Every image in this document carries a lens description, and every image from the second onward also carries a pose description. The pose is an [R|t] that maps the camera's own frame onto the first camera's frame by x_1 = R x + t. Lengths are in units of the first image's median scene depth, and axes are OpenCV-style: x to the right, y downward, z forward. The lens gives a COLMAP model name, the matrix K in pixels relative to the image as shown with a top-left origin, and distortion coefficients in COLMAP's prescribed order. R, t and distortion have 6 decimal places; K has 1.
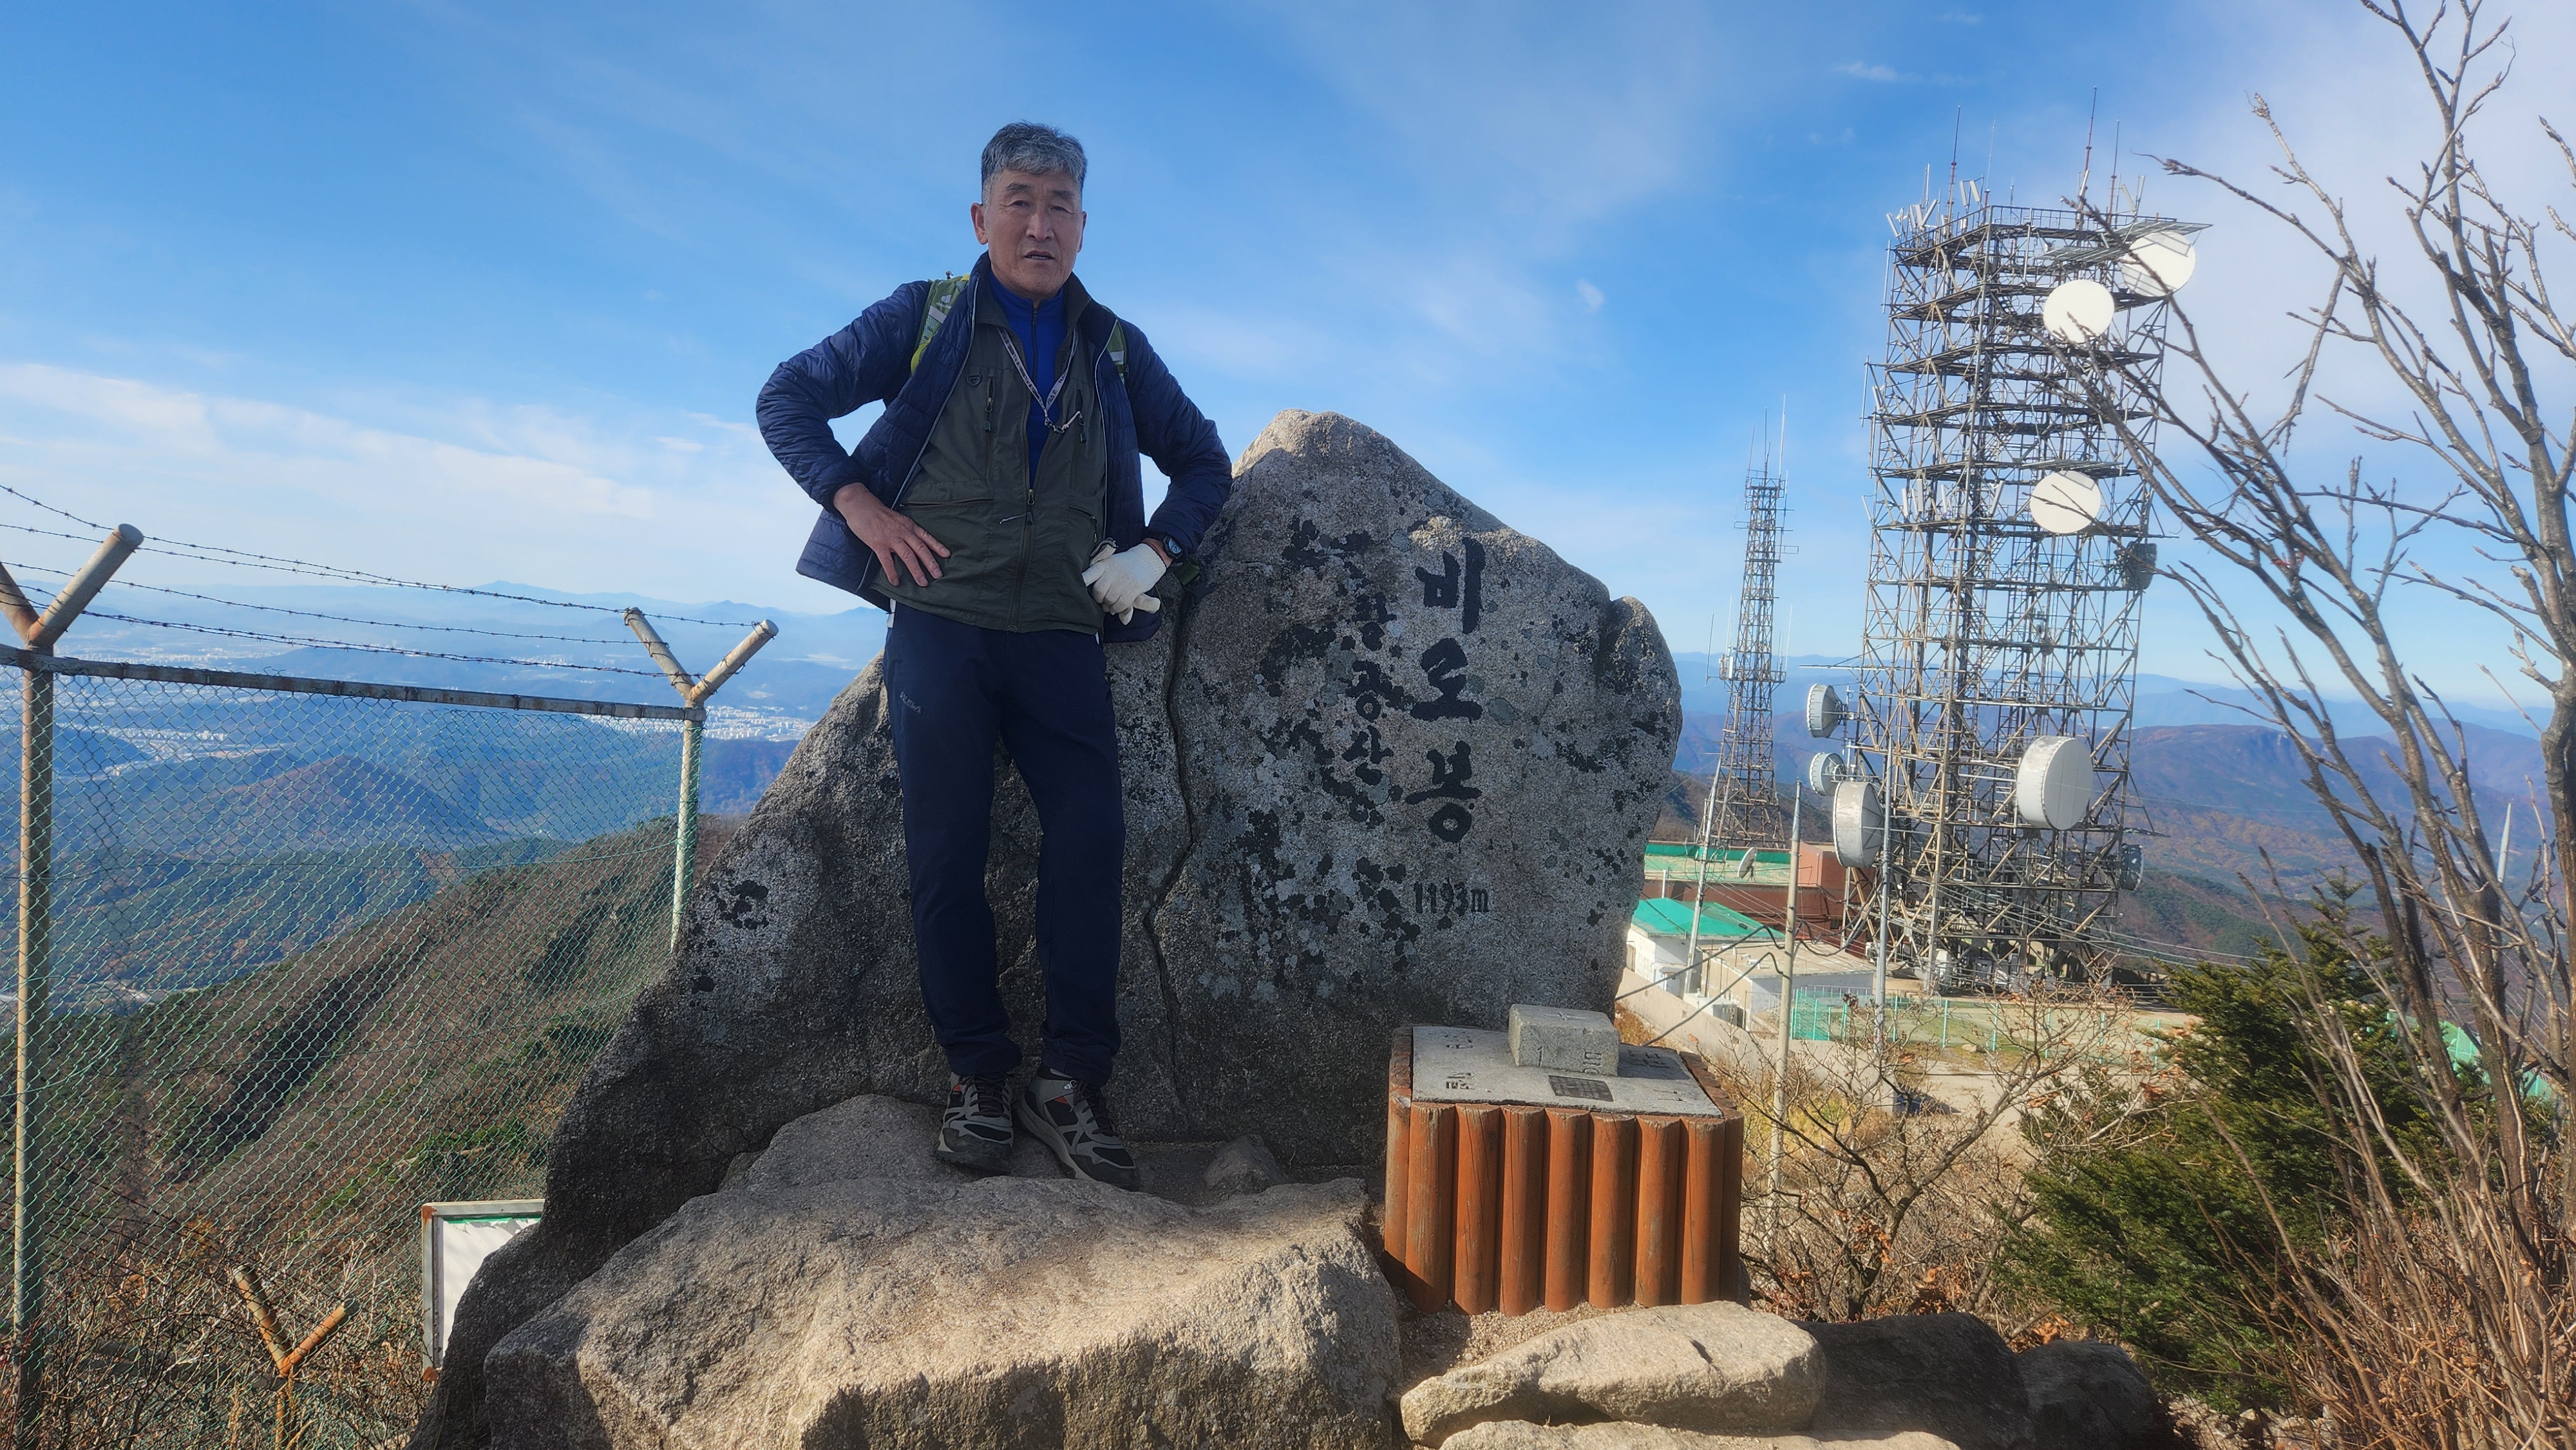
lens RADIAL K [[1746.0, 0, 1267.1], [0, 1746.0, 737.1], [0, 0, 1]] dist [0.046186, -0.042745]
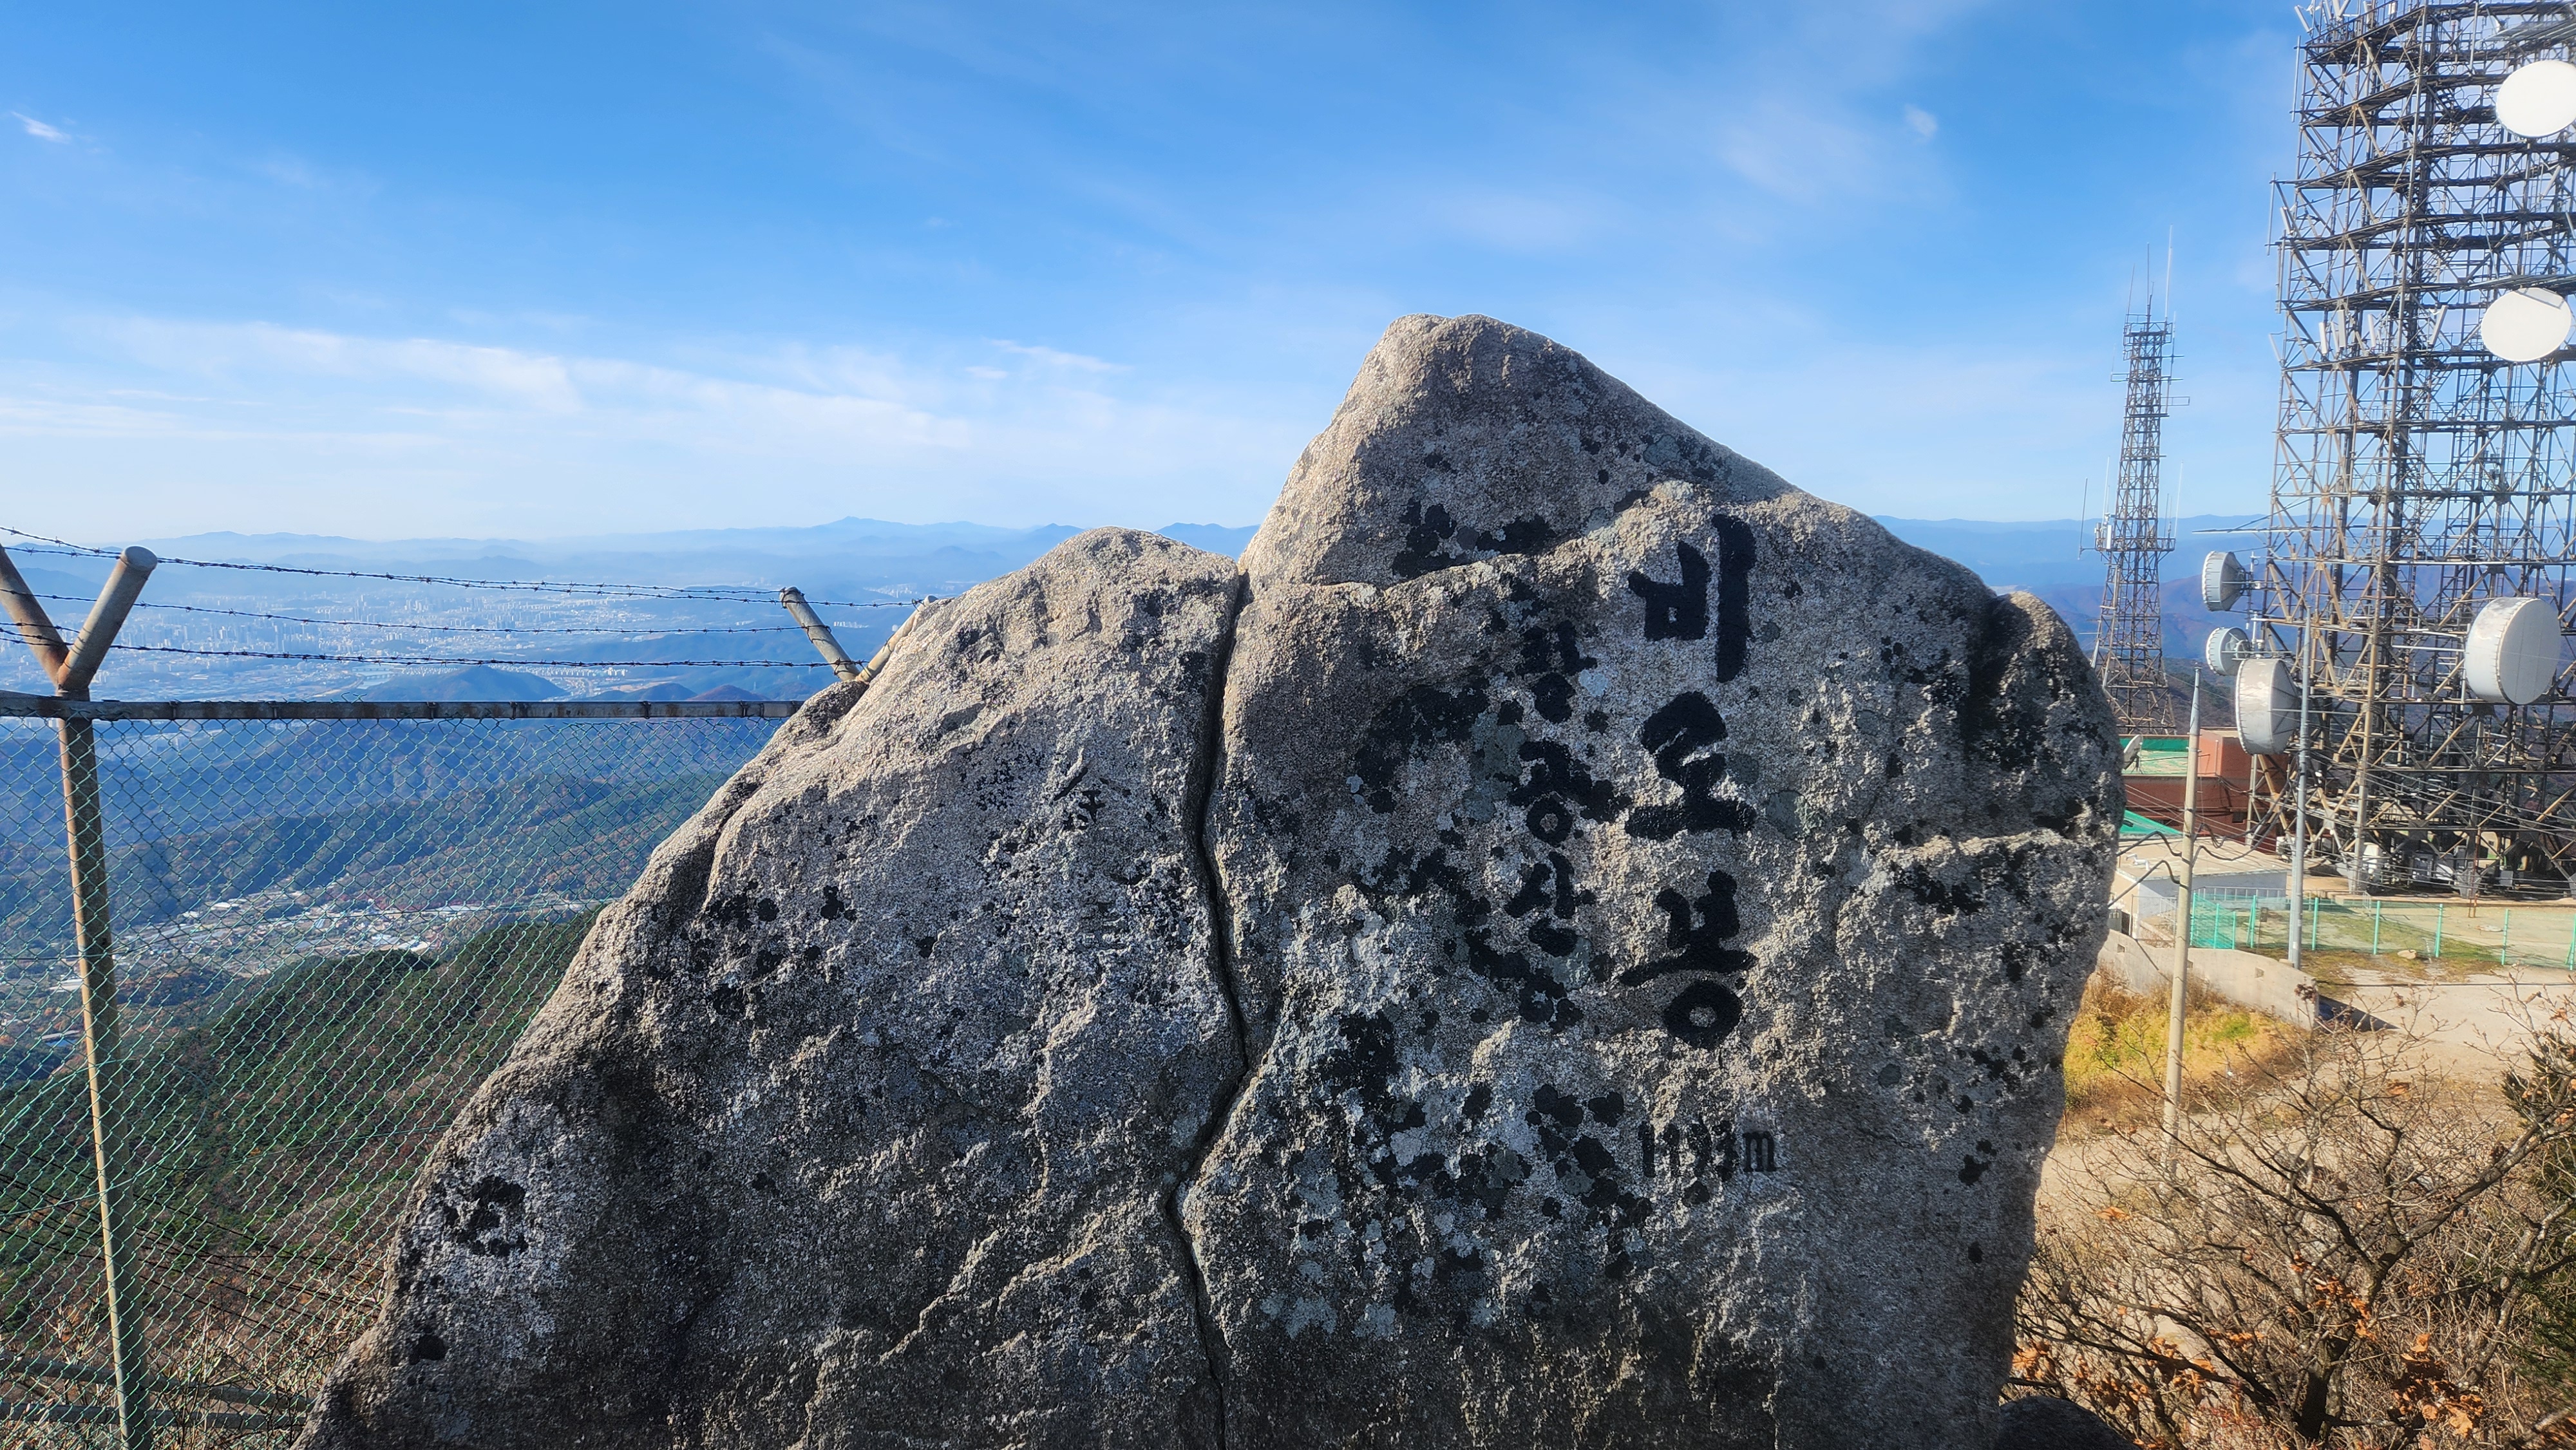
lens RADIAL K [[1746.0, 0, 1255.3], [0, 1746.0, 737.3], [0, 0, 1]] dist [0.046186, -0.042745]
pose [[0.980905, -0.031043, -0.191993, 0.072781], [0.042037, 0.997685, 0.053454, -0.078629], [0.189889, -0.060504, 0.979939, 0.402264]]
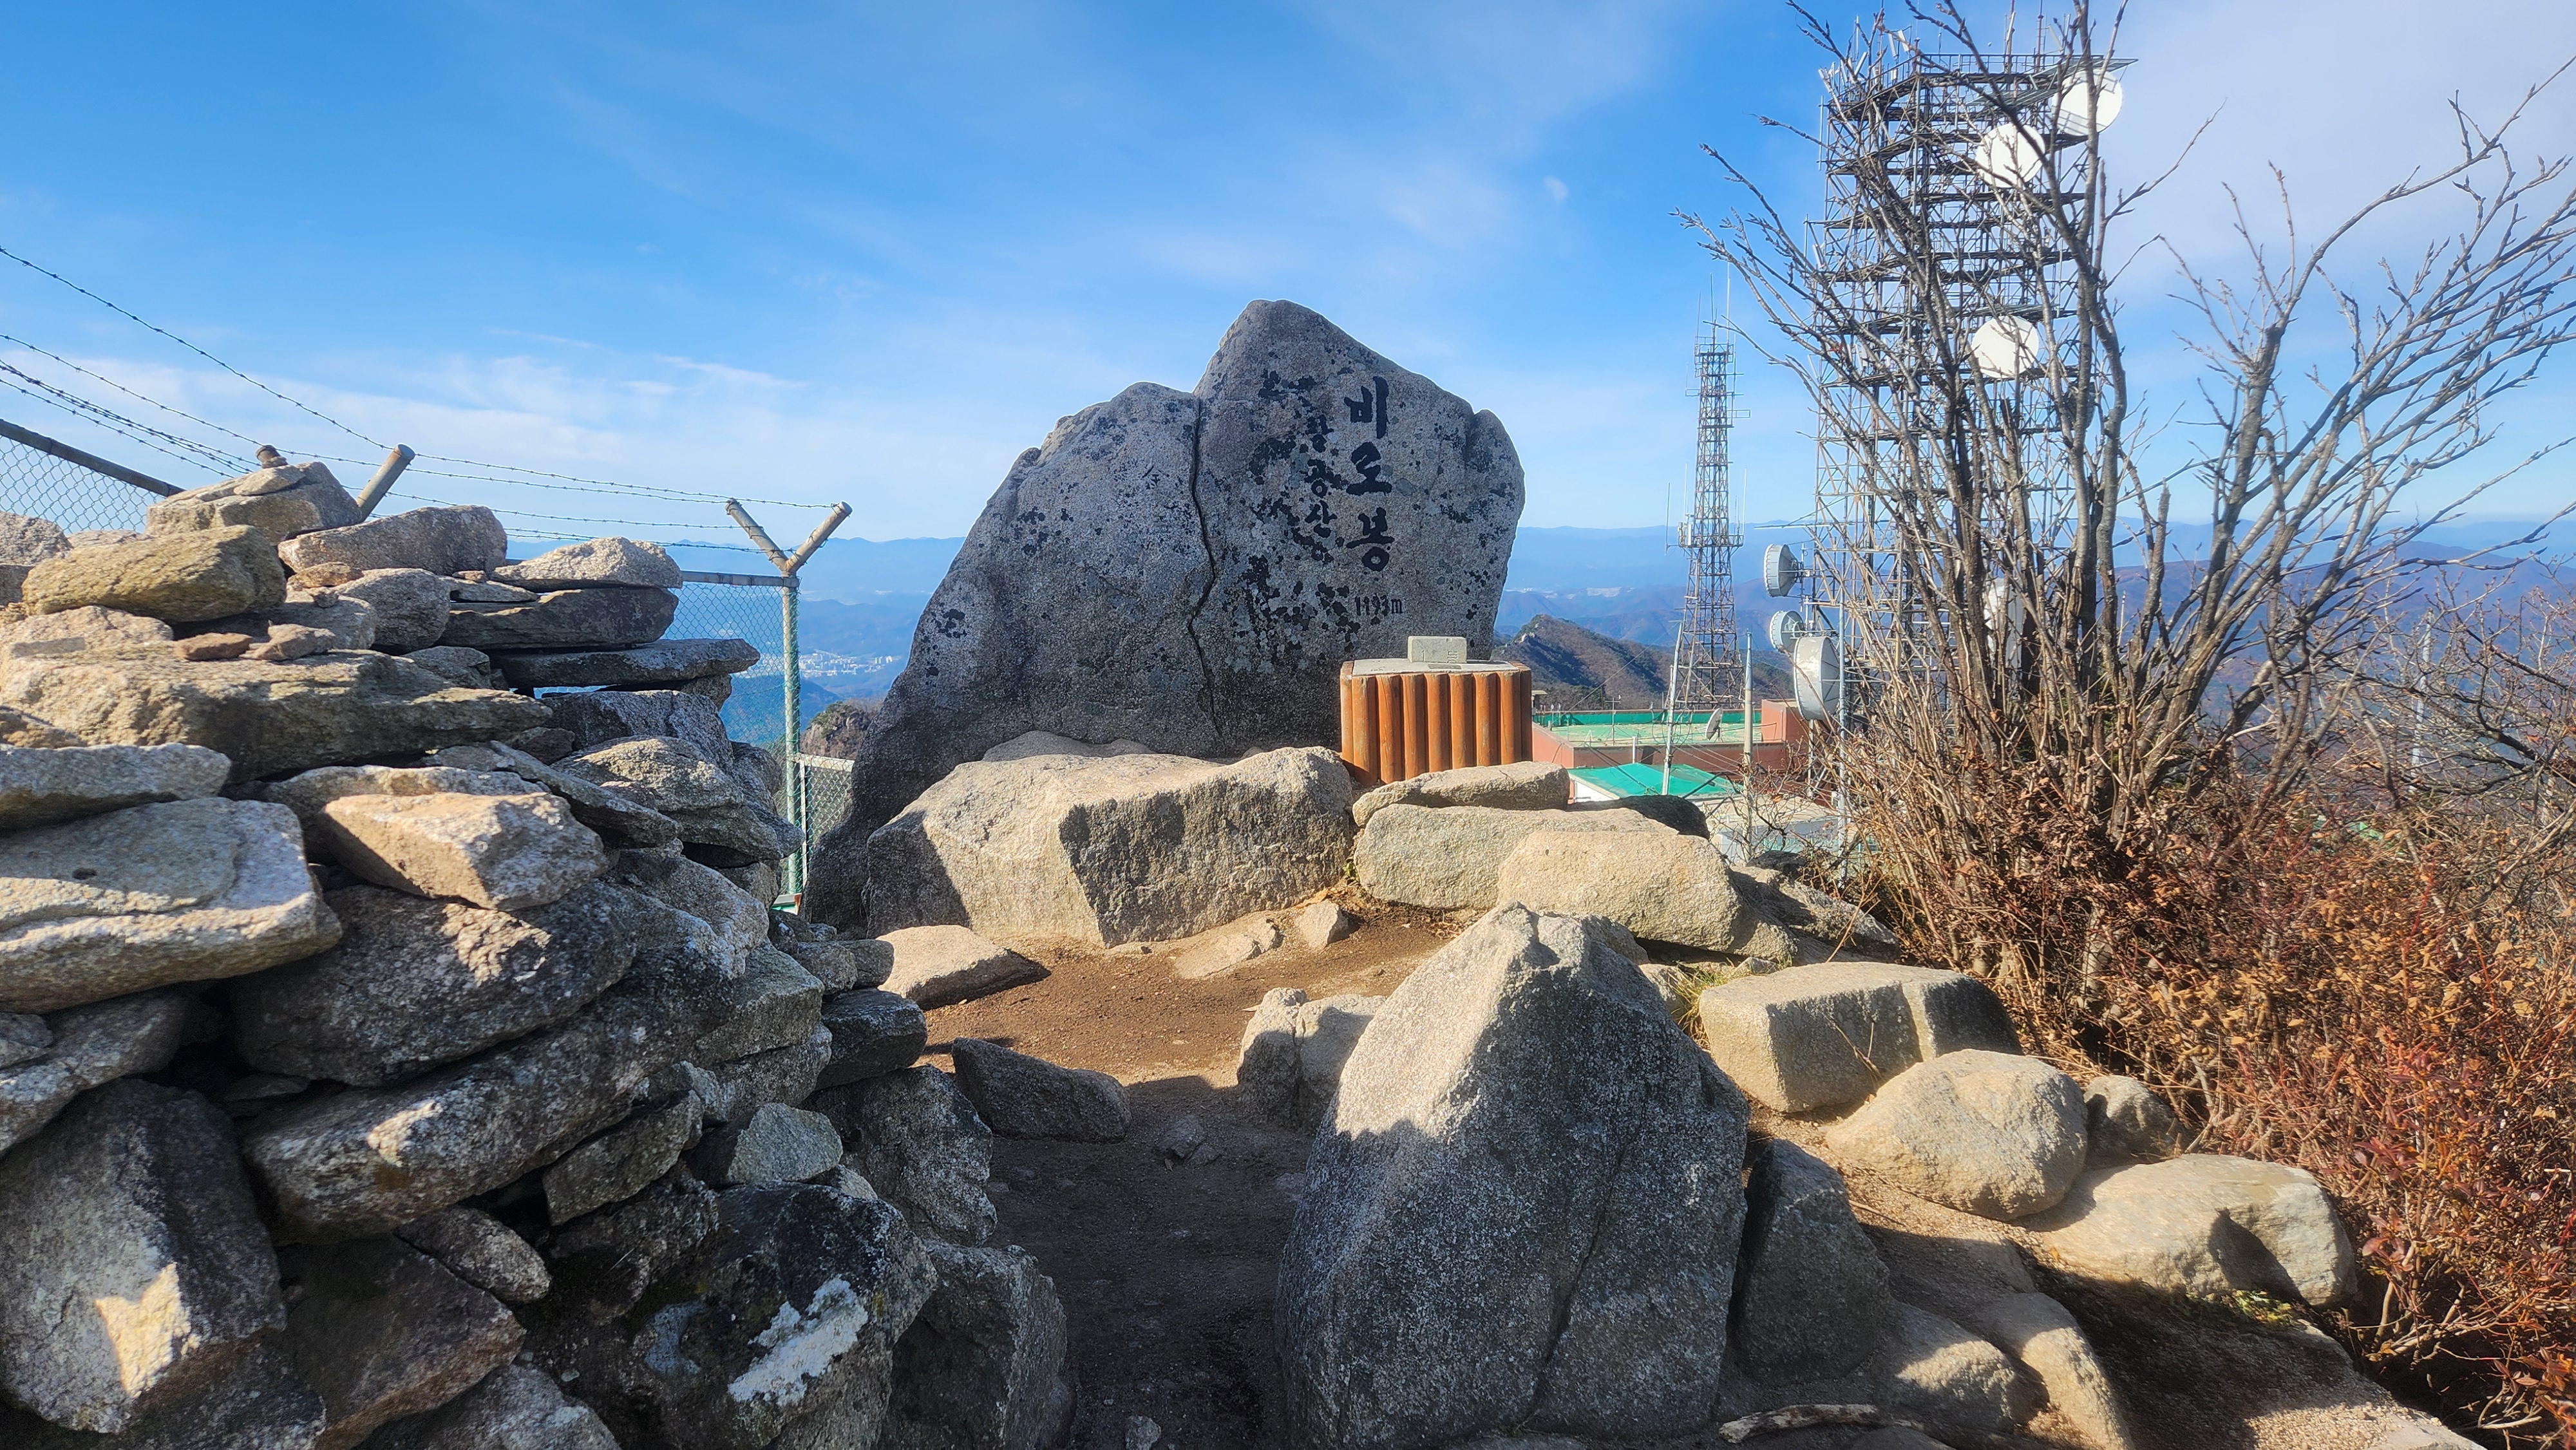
lens RADIAL K [[1746.0, 0, 1237.9], [0, 1746.0, 761.8], [0, 0, 1]] dist [0.046186, -0.042745]
pose [[0.997706, -0.067518, -0.004917, -0.023686], [0.067696, 0.995425, 0.067420, 0.114722], [0.000342, -0.067598, 0.997713, -0.580689]]
